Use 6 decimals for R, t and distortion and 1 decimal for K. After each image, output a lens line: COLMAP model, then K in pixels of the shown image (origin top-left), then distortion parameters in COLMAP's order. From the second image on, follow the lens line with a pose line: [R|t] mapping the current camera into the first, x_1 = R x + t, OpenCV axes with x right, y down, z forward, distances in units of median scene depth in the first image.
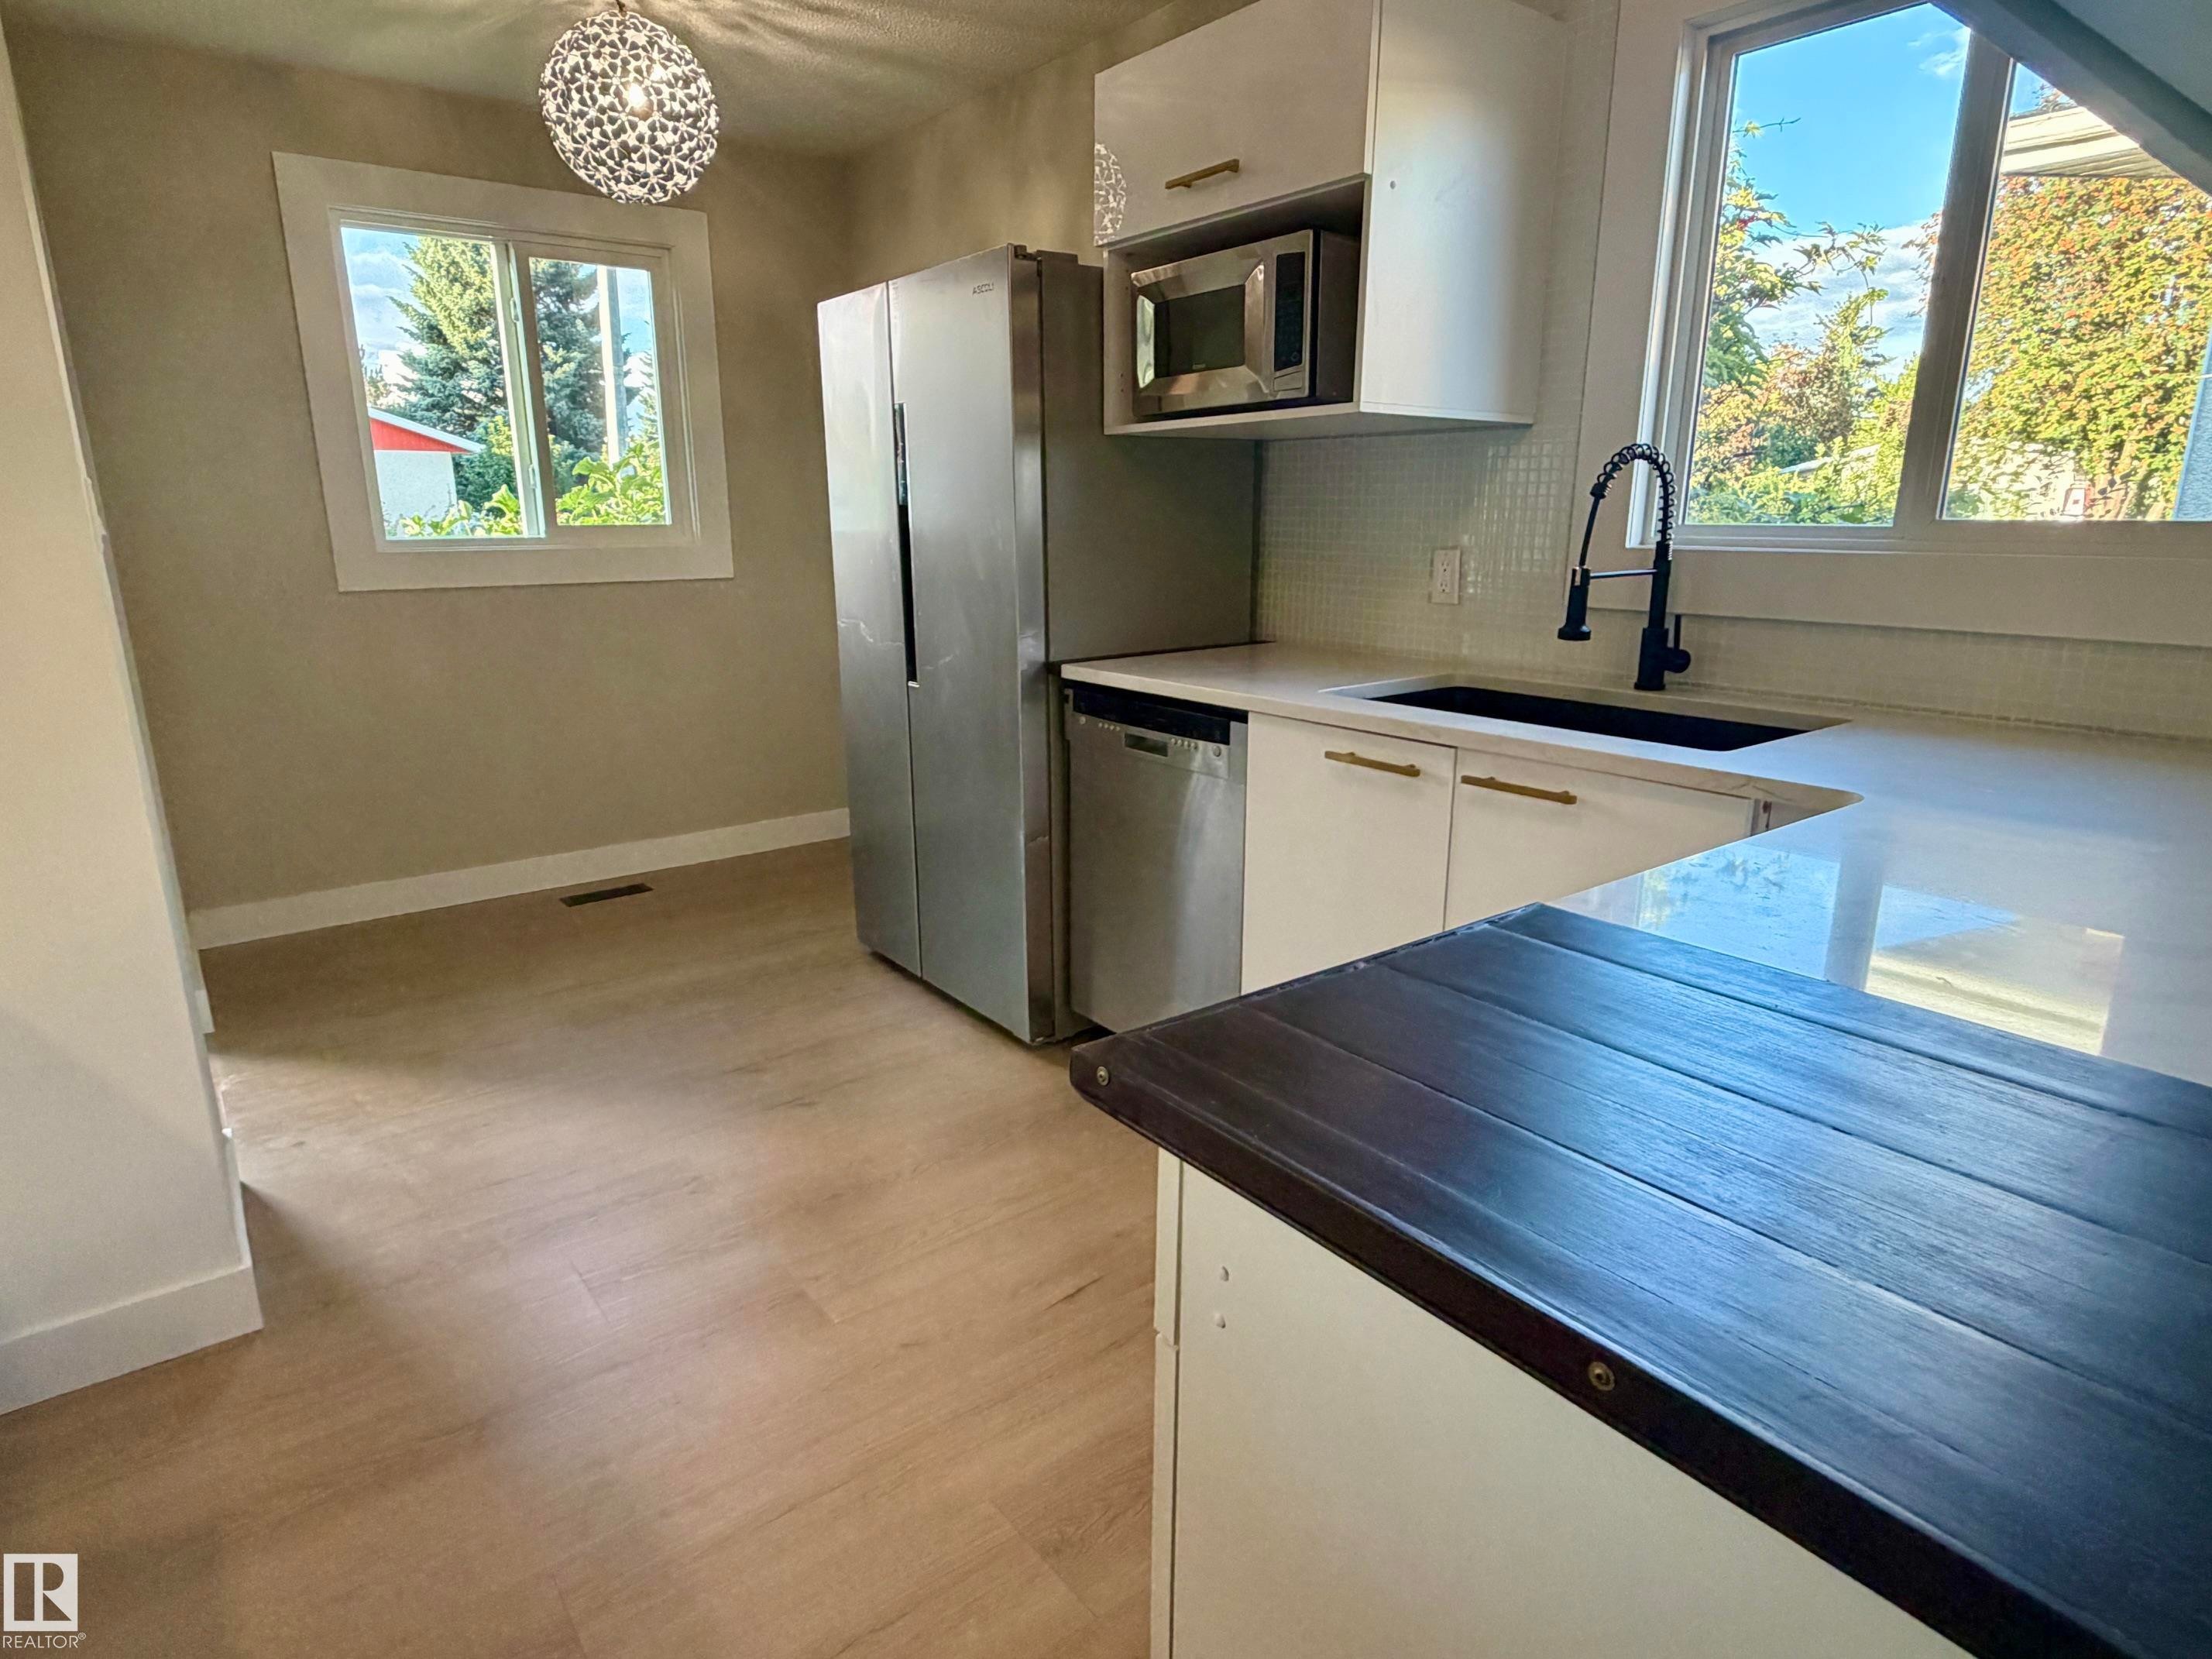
lens RADIAL K [[1219.5, 0, 1103.9], [0, 1219.5, 836.6], [0, 0, 1]] dist [-0.005069, -0.001460]
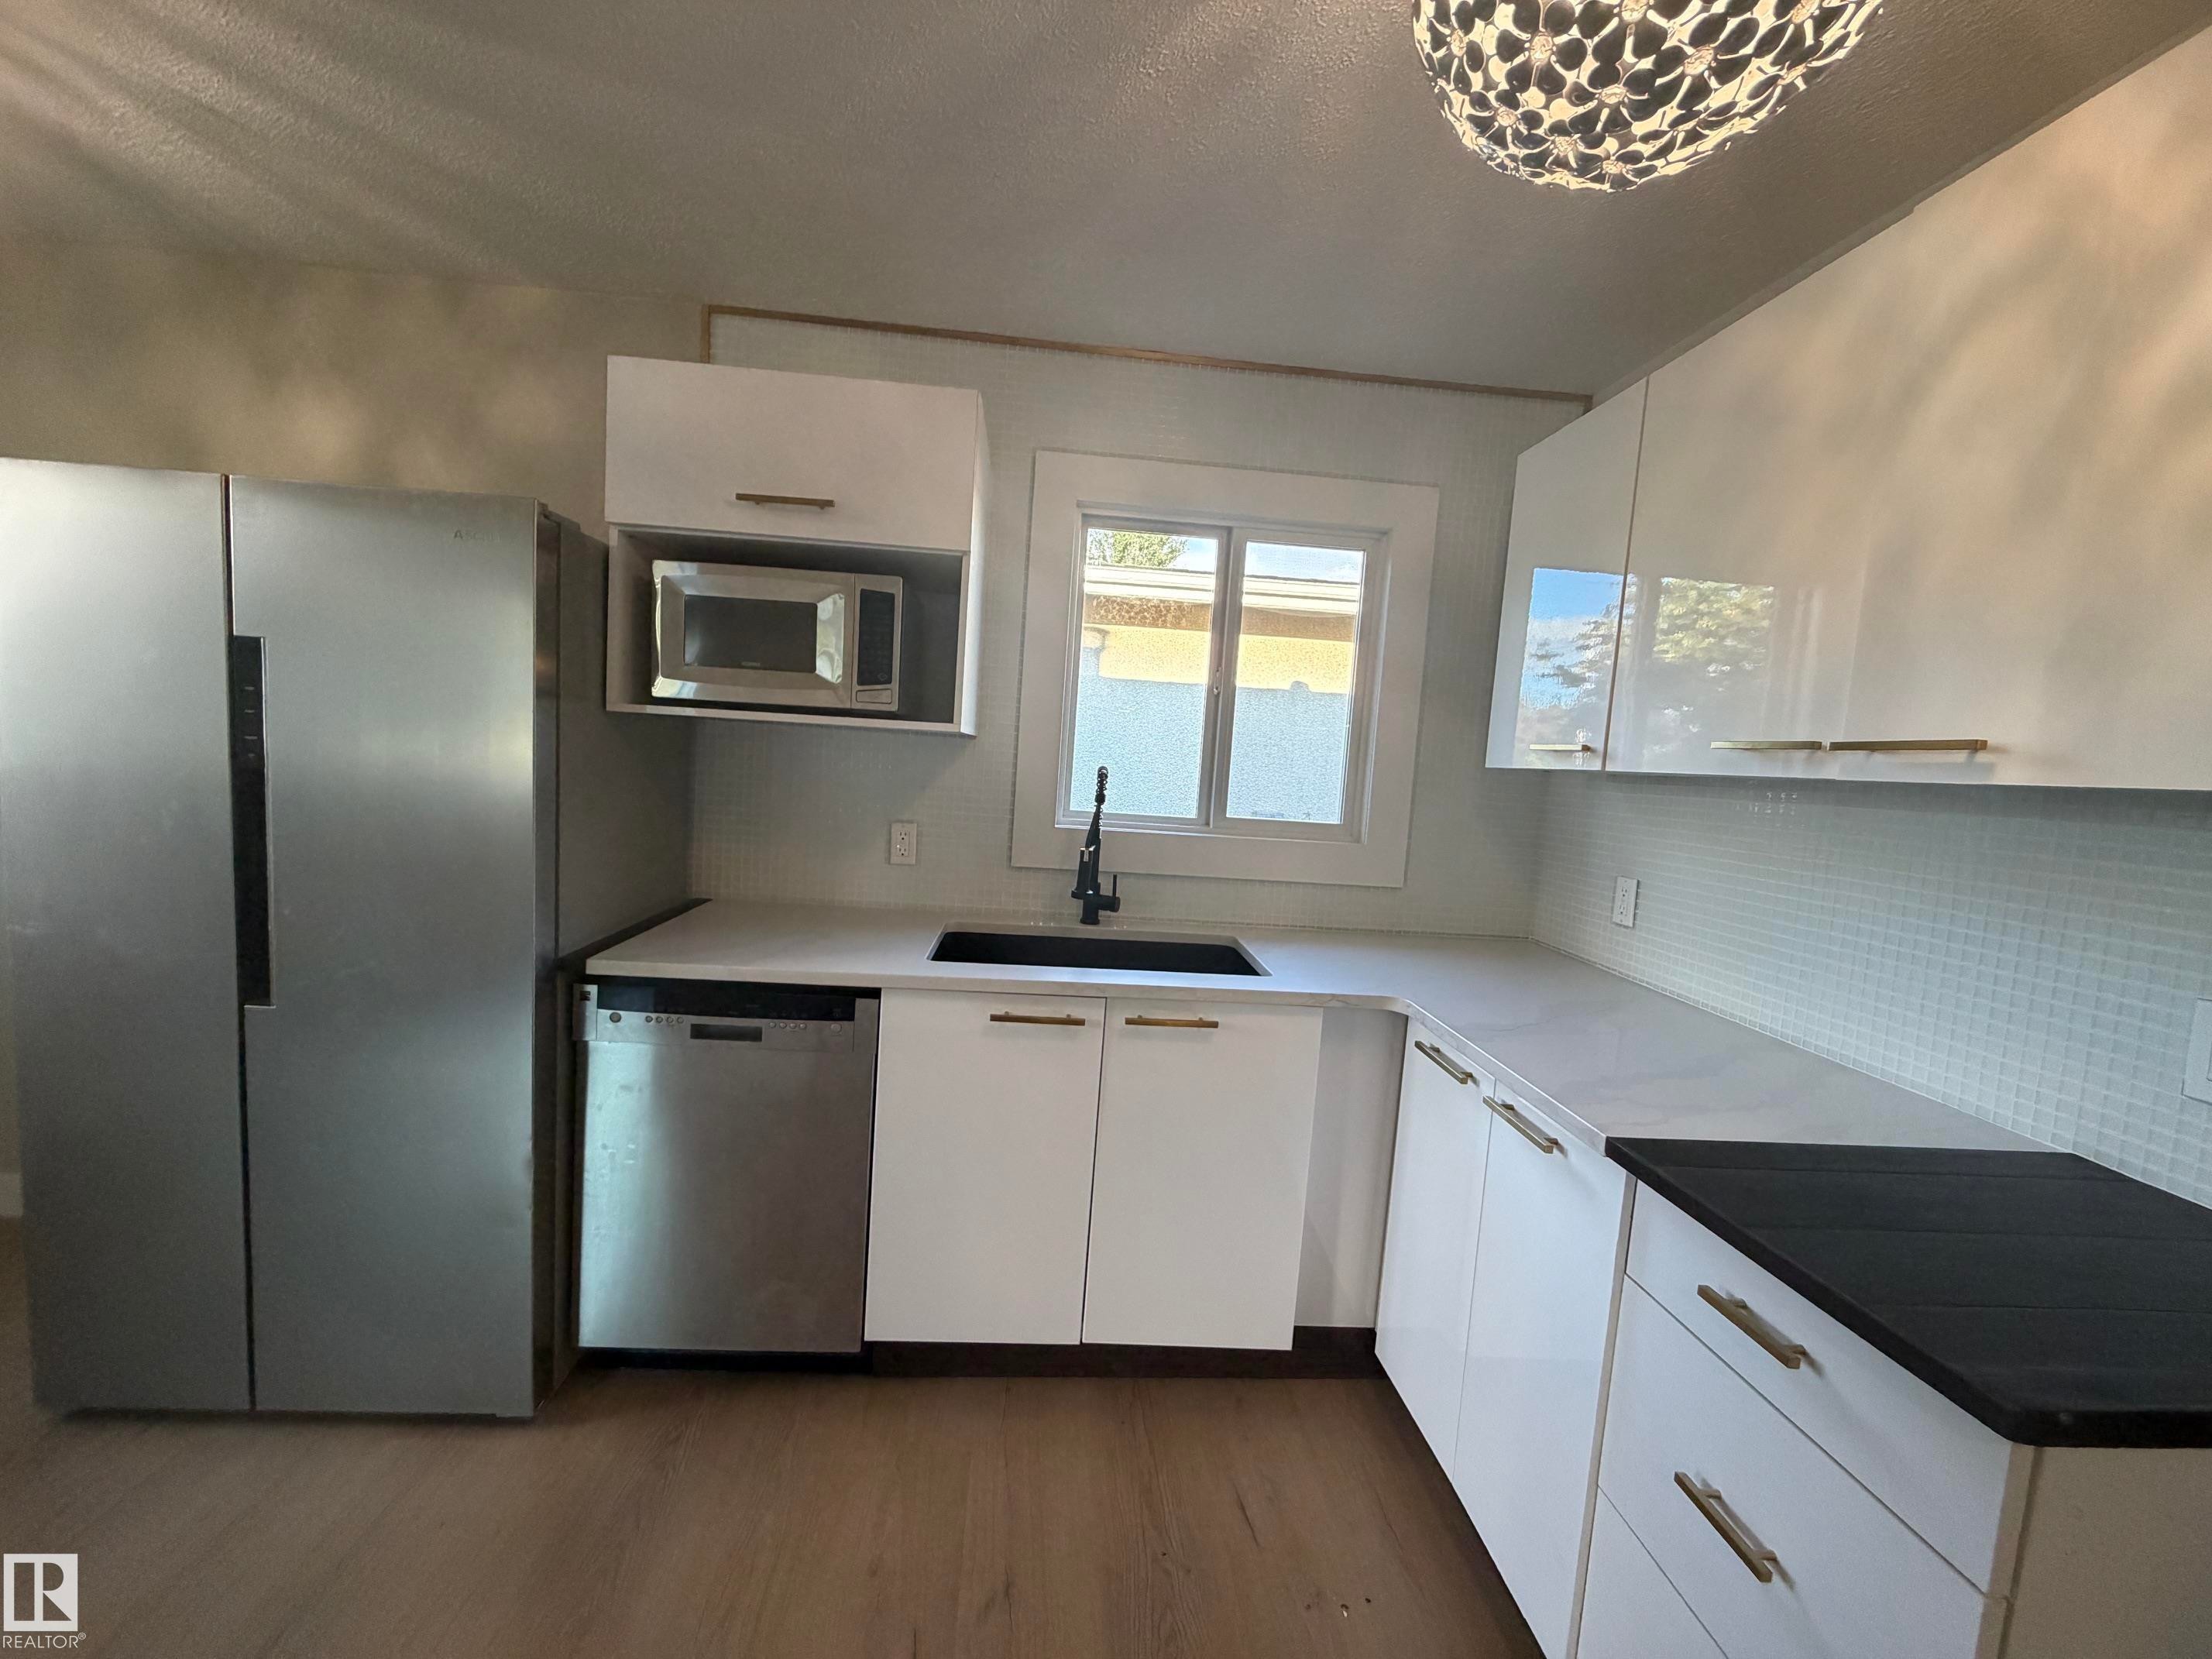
lens RADIAL K [[892.5, 0, 1096.6], [0, 892.5, 832.9], [0, 0, 1]] dist [-0.002253, -0.000374]
pose [[0.553197, -0.038729, 0.832150, -0.418831], [0.149064, 0.987399, -0.053140, -0.163074], [-0.819605, 0.153441, 0.551999, 0.369080]]
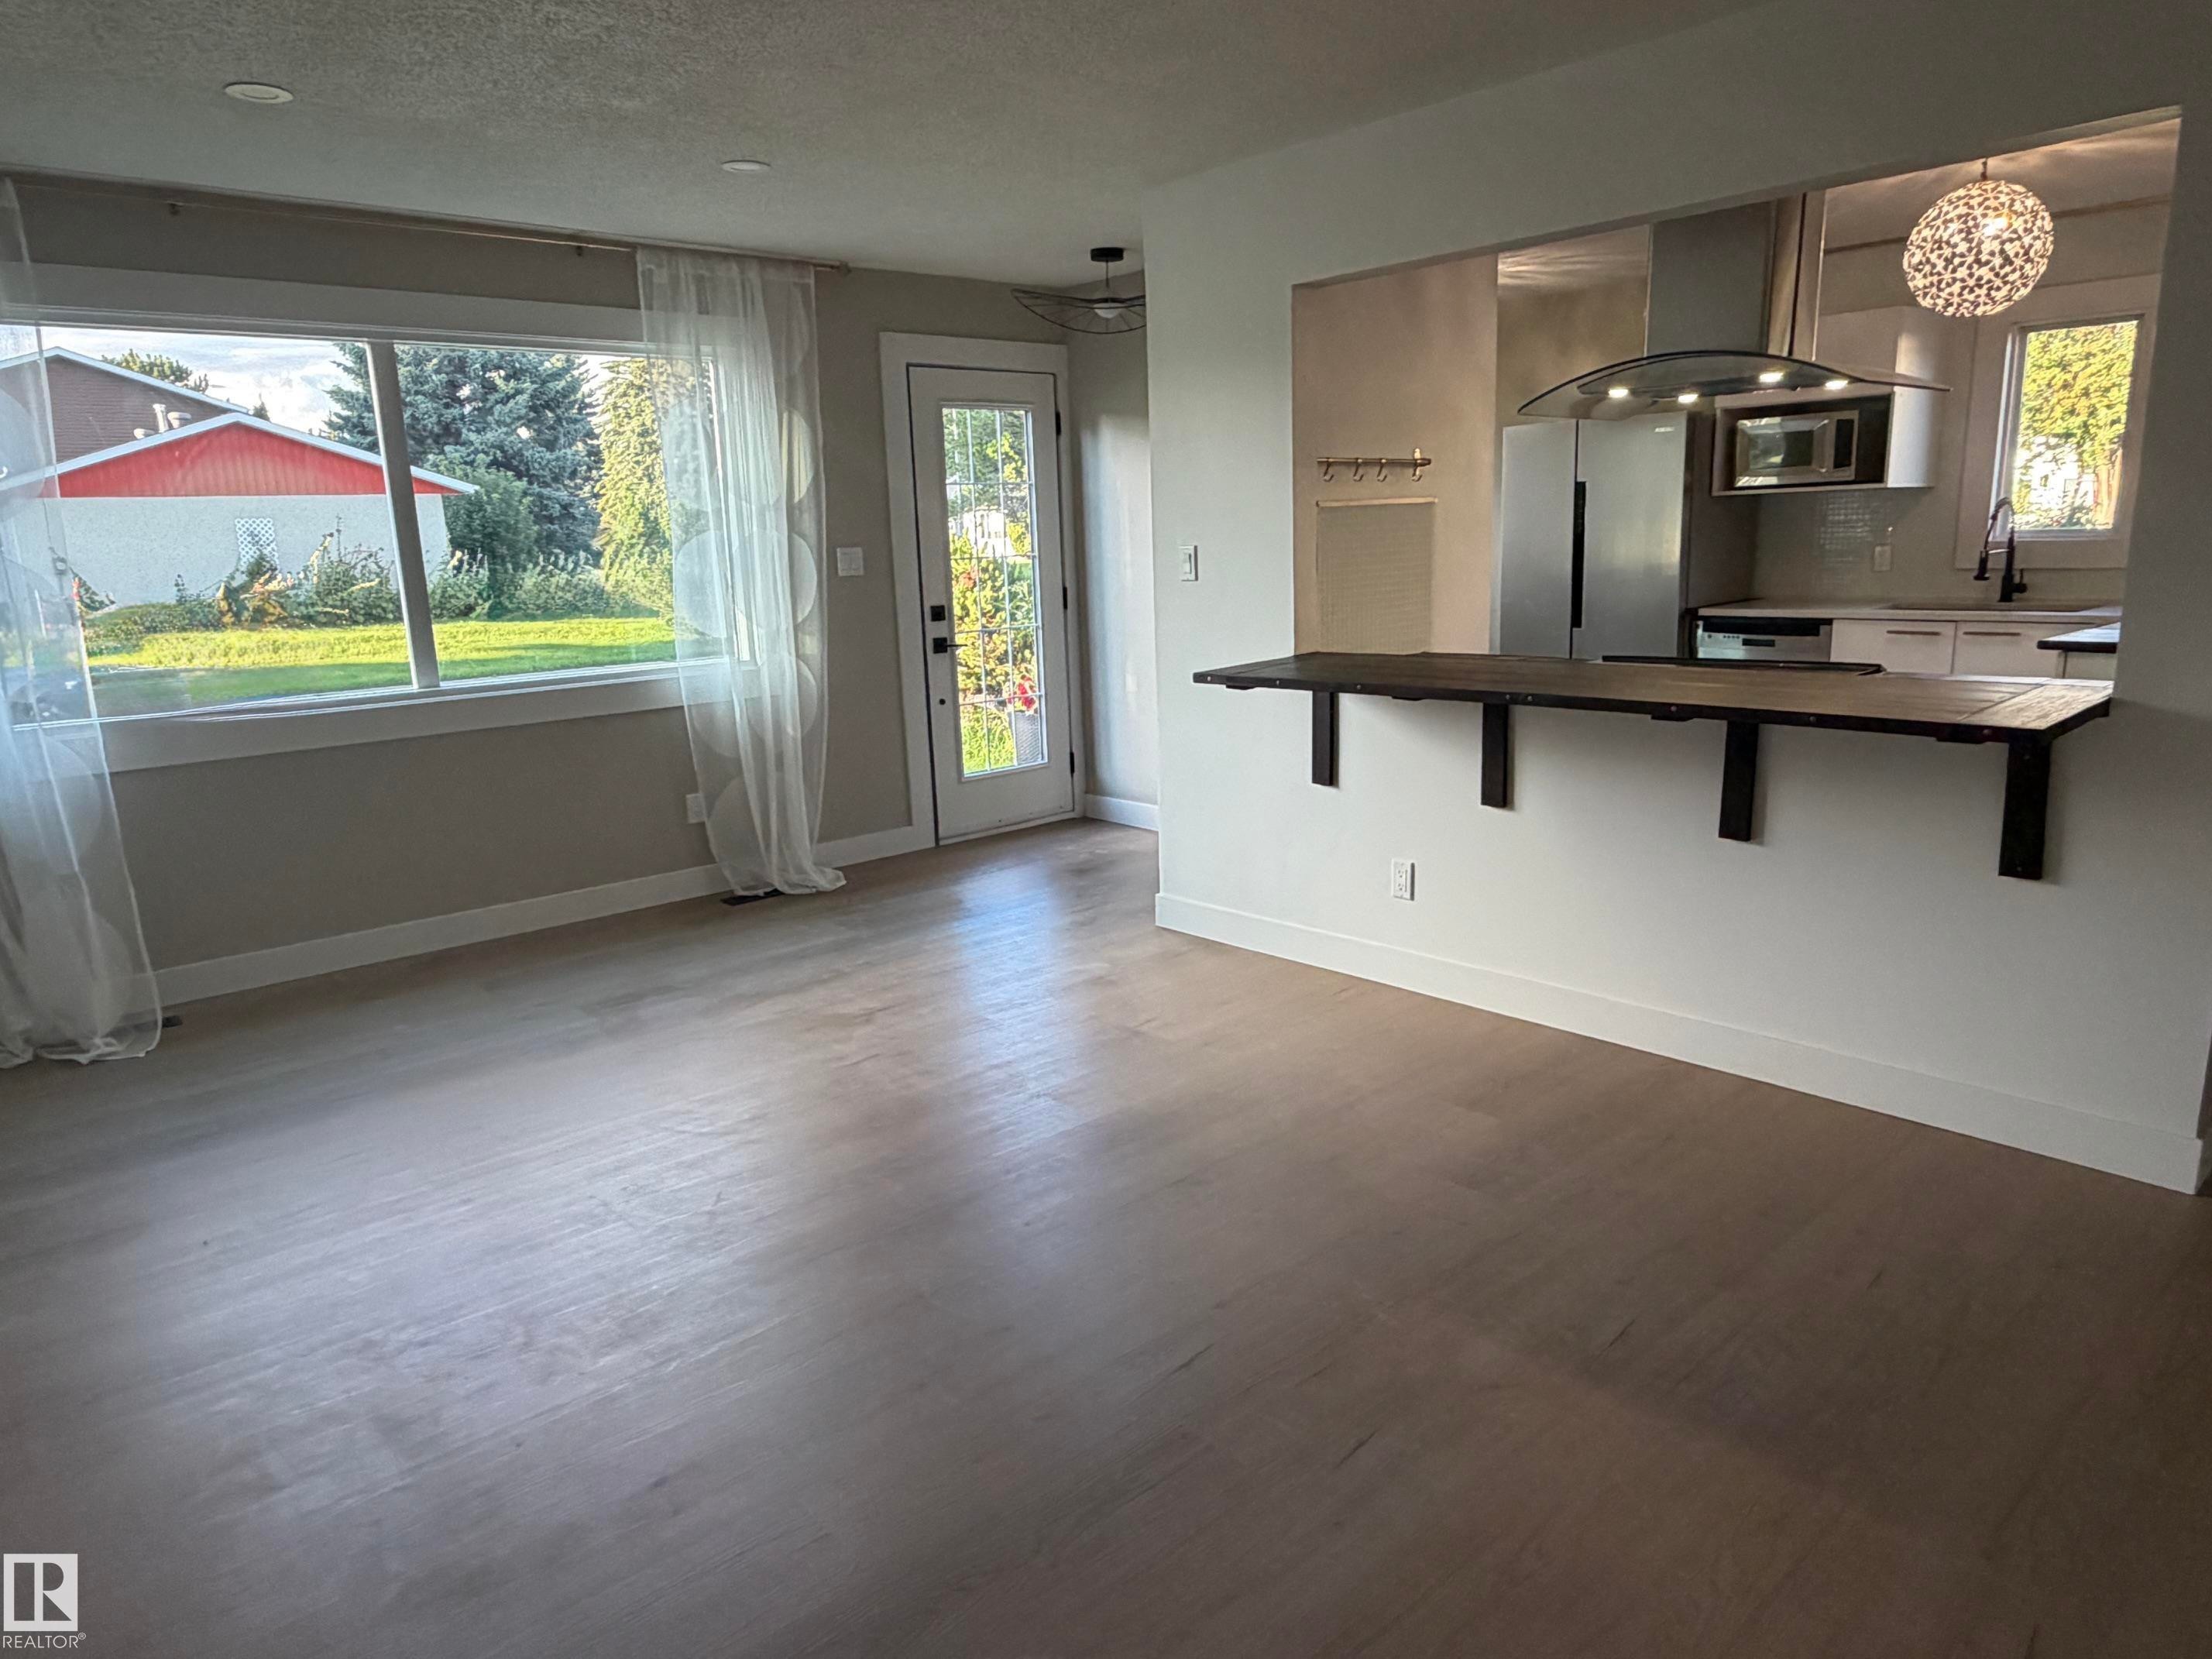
lens RADIAL K [[1408.8, 0, 1106.0], [0, 1408.8, 829.5], [0, 0, 1]] dist [-0.001772, 0.001510]
pose [[0.996674, -0.046794, 0.066721, -1.355076], [0.050211, 0.997461, -0.050498, 0.334015], [-0.064189, 0.053680, 0.996493, -1.416698]]
